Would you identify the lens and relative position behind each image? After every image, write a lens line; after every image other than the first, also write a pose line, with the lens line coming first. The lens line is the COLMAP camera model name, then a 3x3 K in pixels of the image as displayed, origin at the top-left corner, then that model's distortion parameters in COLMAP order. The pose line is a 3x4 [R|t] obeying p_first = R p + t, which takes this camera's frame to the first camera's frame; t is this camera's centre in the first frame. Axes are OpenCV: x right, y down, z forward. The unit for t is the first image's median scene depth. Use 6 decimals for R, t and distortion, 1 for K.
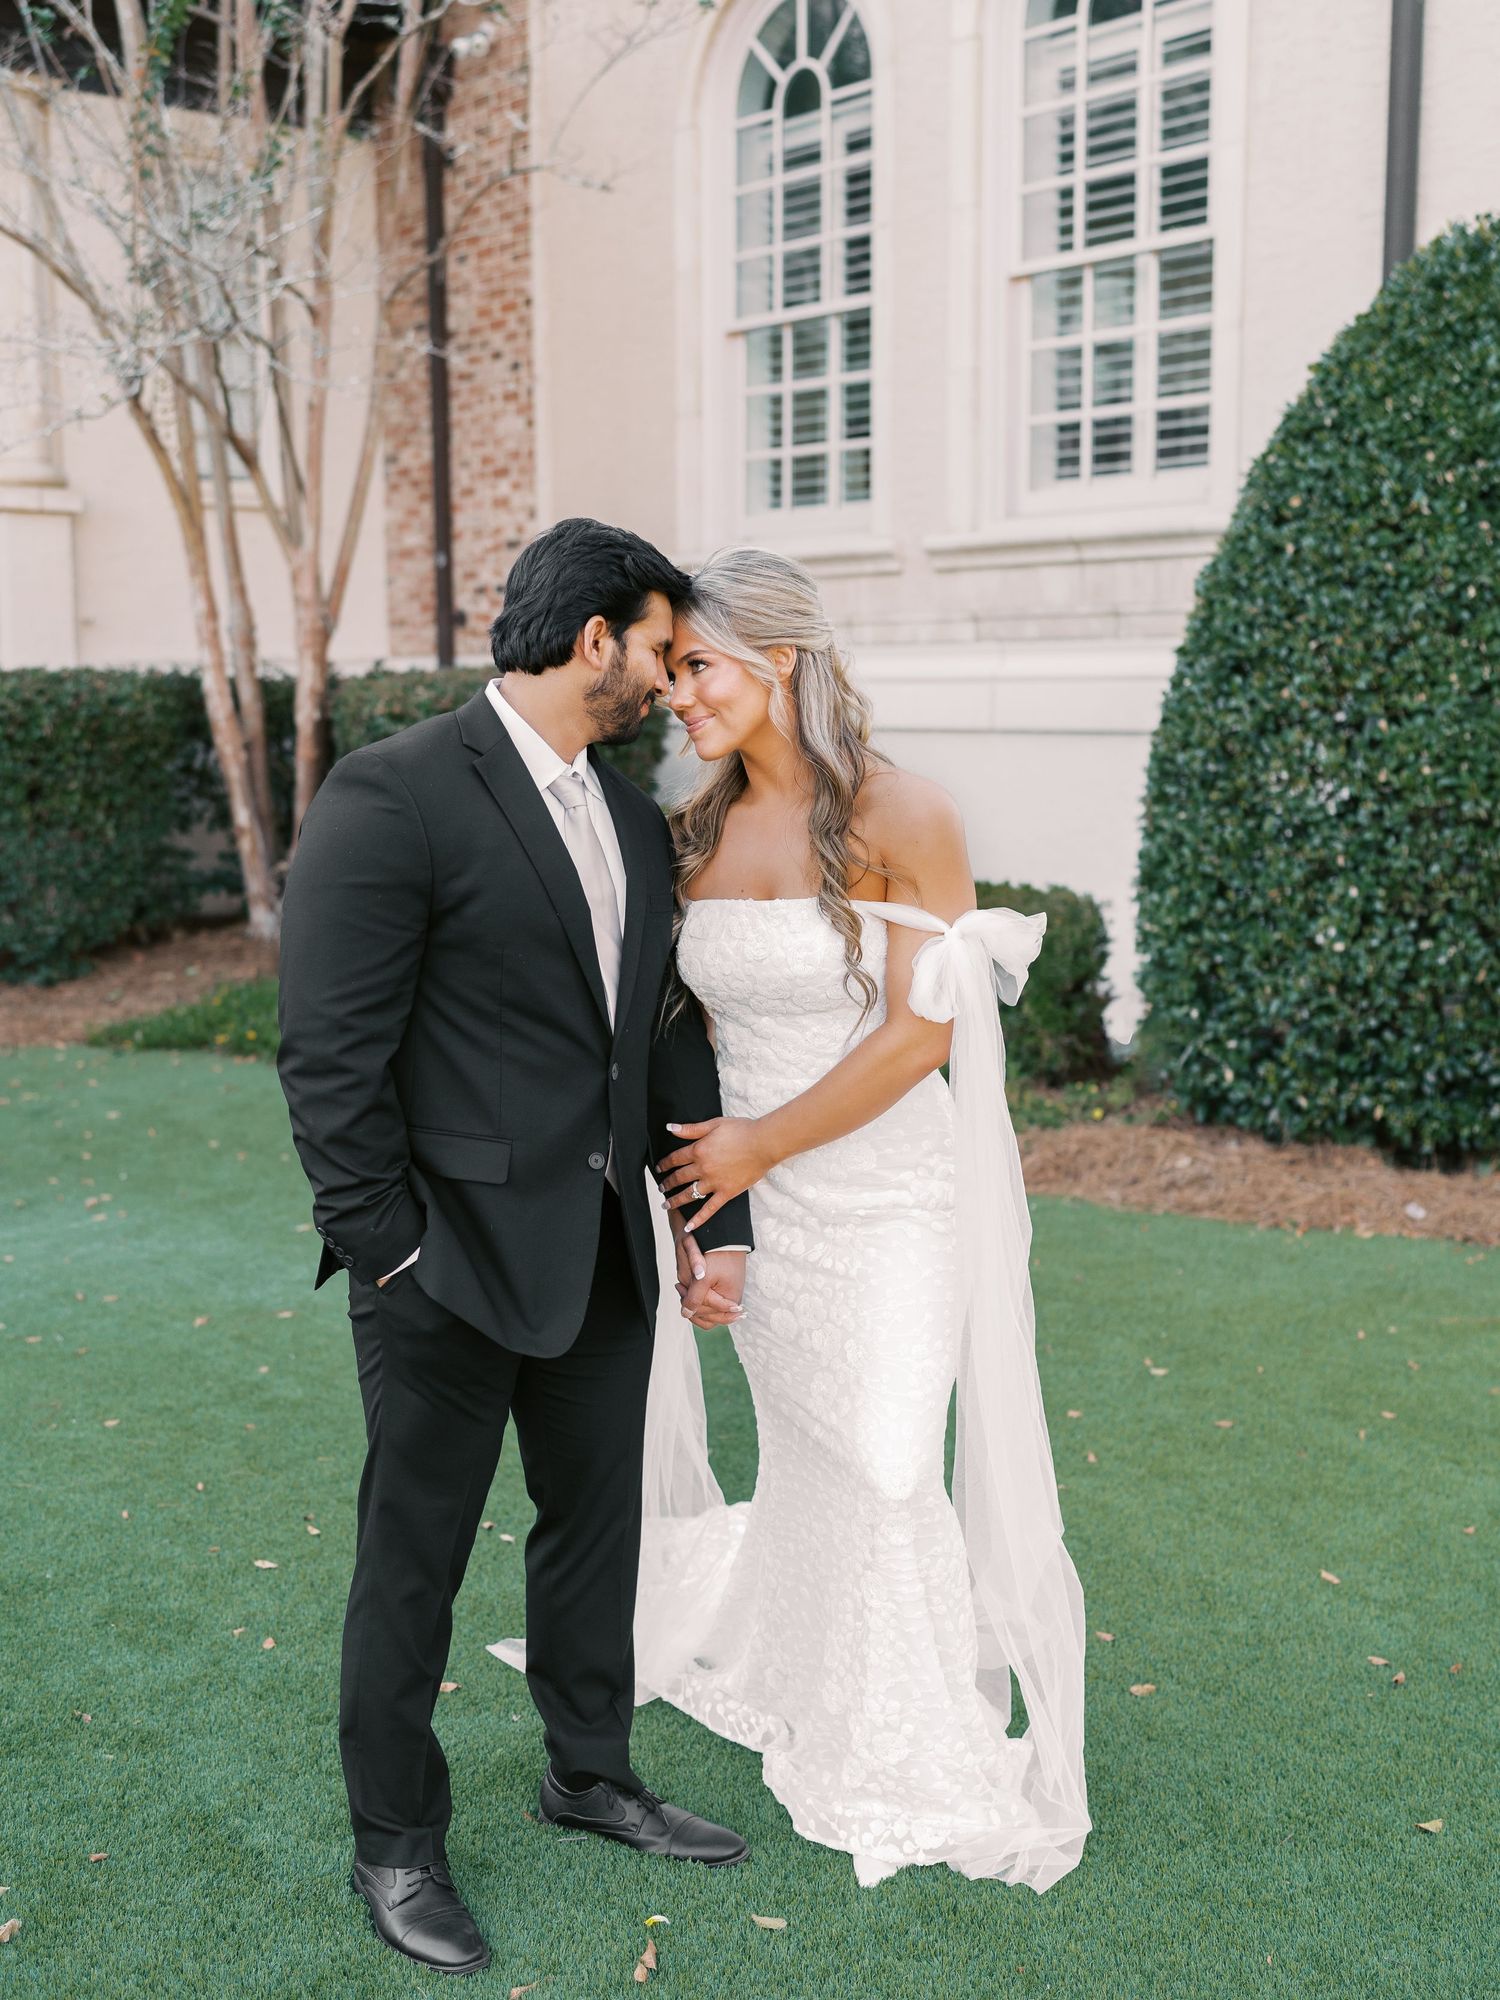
lens RADIAL K [[2417.3, 0, 726.8], [0, 2417.3, 998.9], [0, 0, 1]] dist [0.000732, 0.015165]
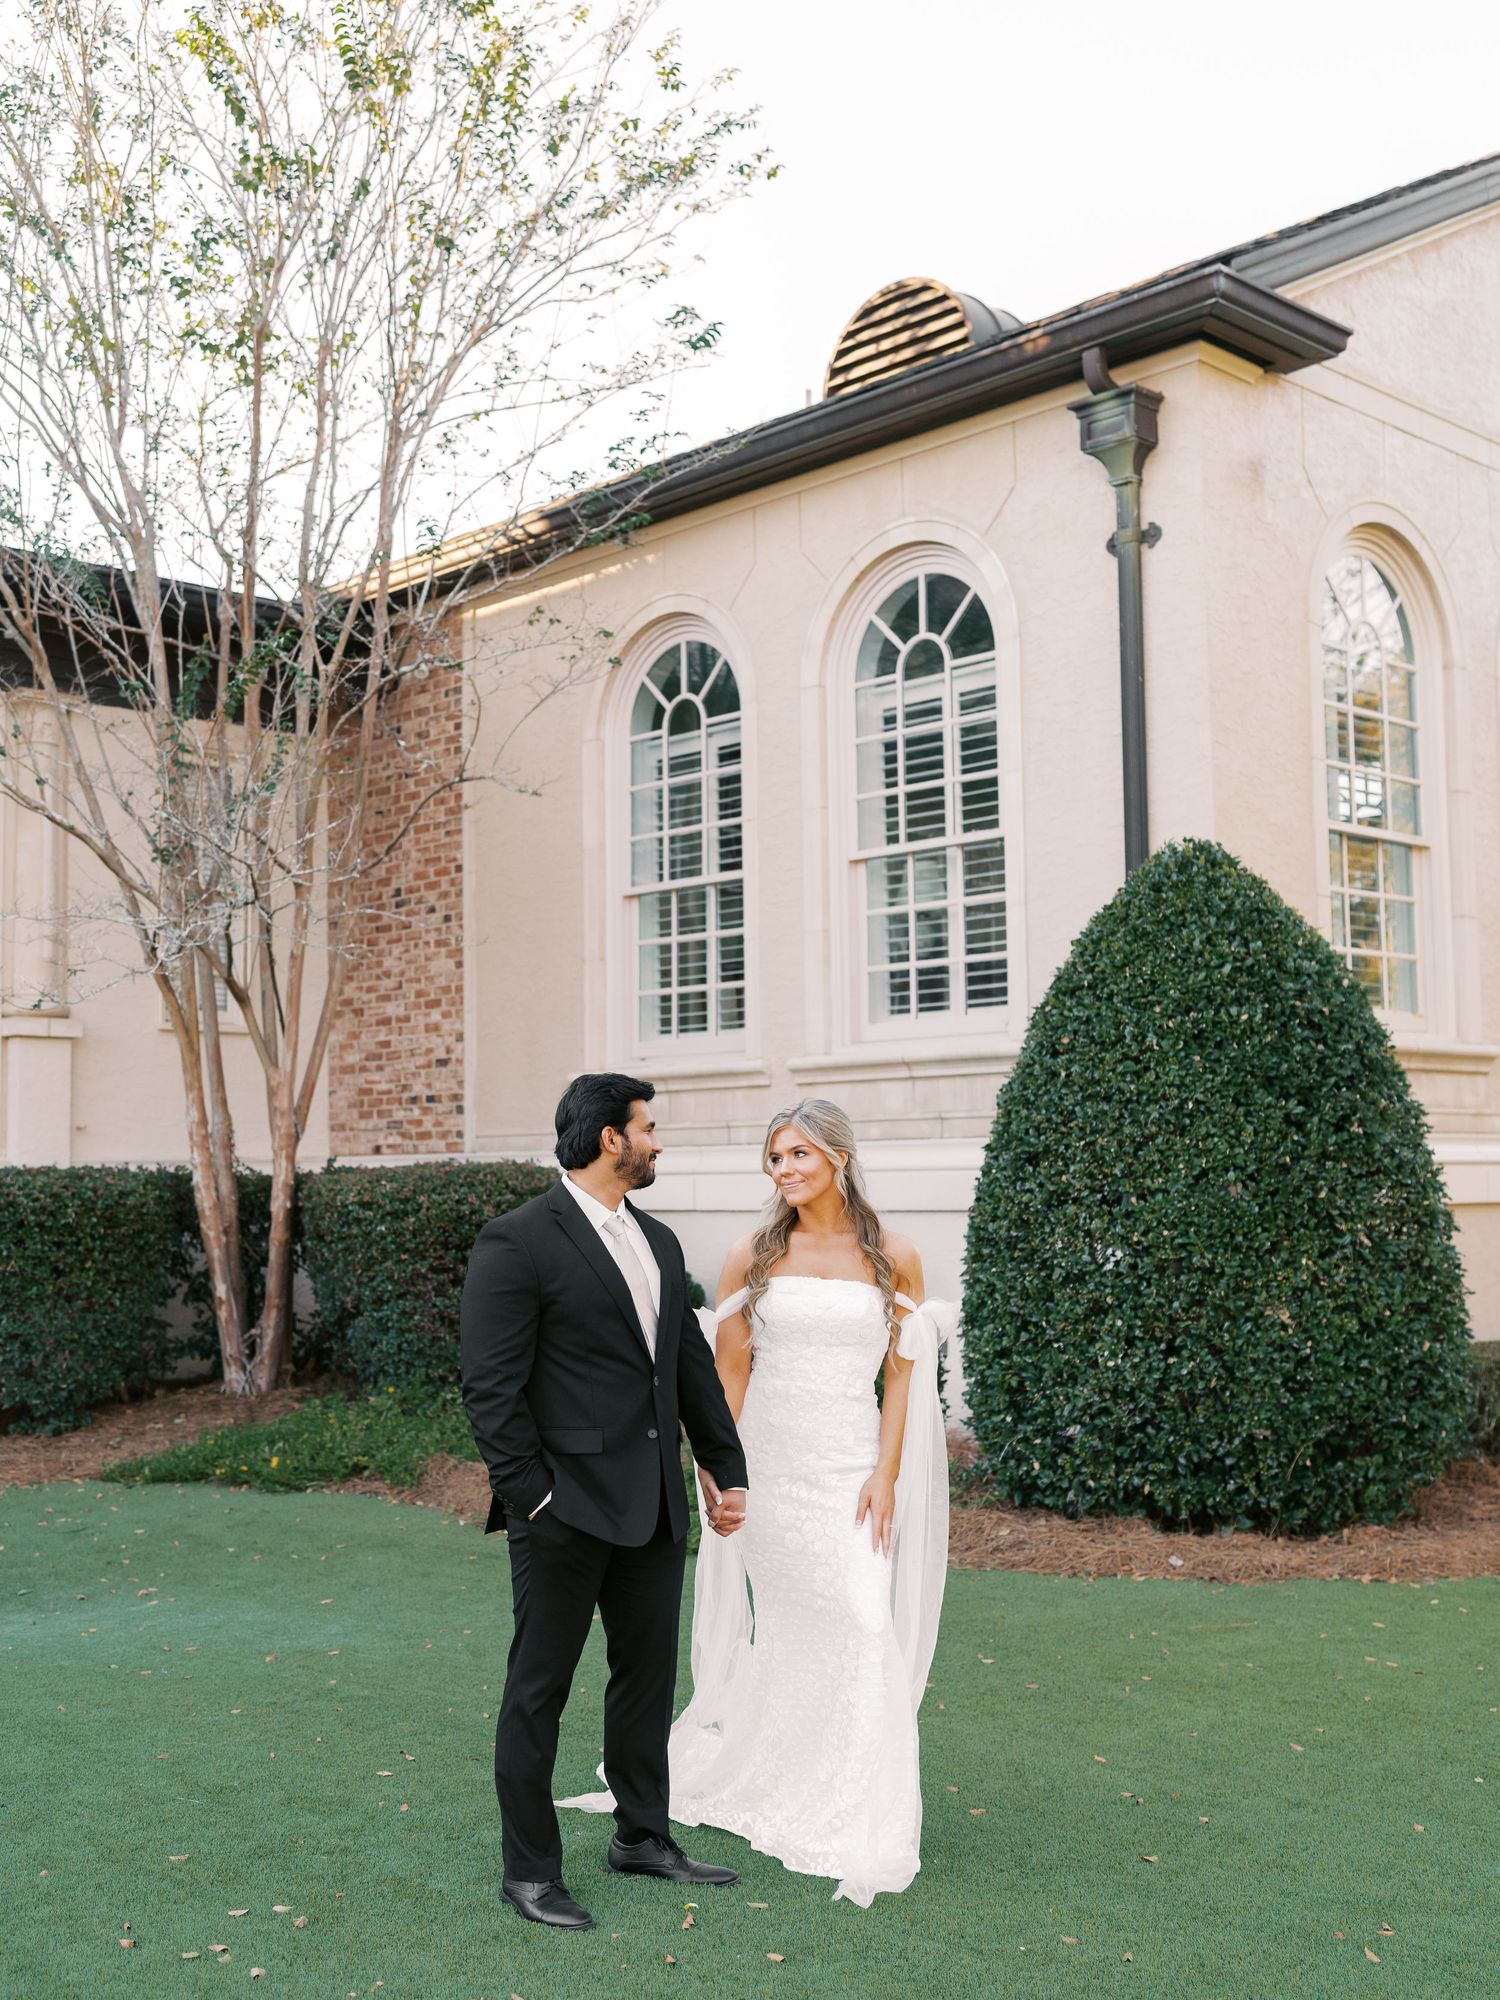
lens RADIAL K [[2407.6, 0, 726.9], [0, 2407.6, 947.7], [0, 0, 1]] dist [-0.003087, 0.024594]
pose [[0.997729, -0.001500, 0.067335, -0.048979], [0.016490, 0.974763, -0.222633, 0.044758], [-0.065301, 0.223238, 0.972574, -0.328693]]
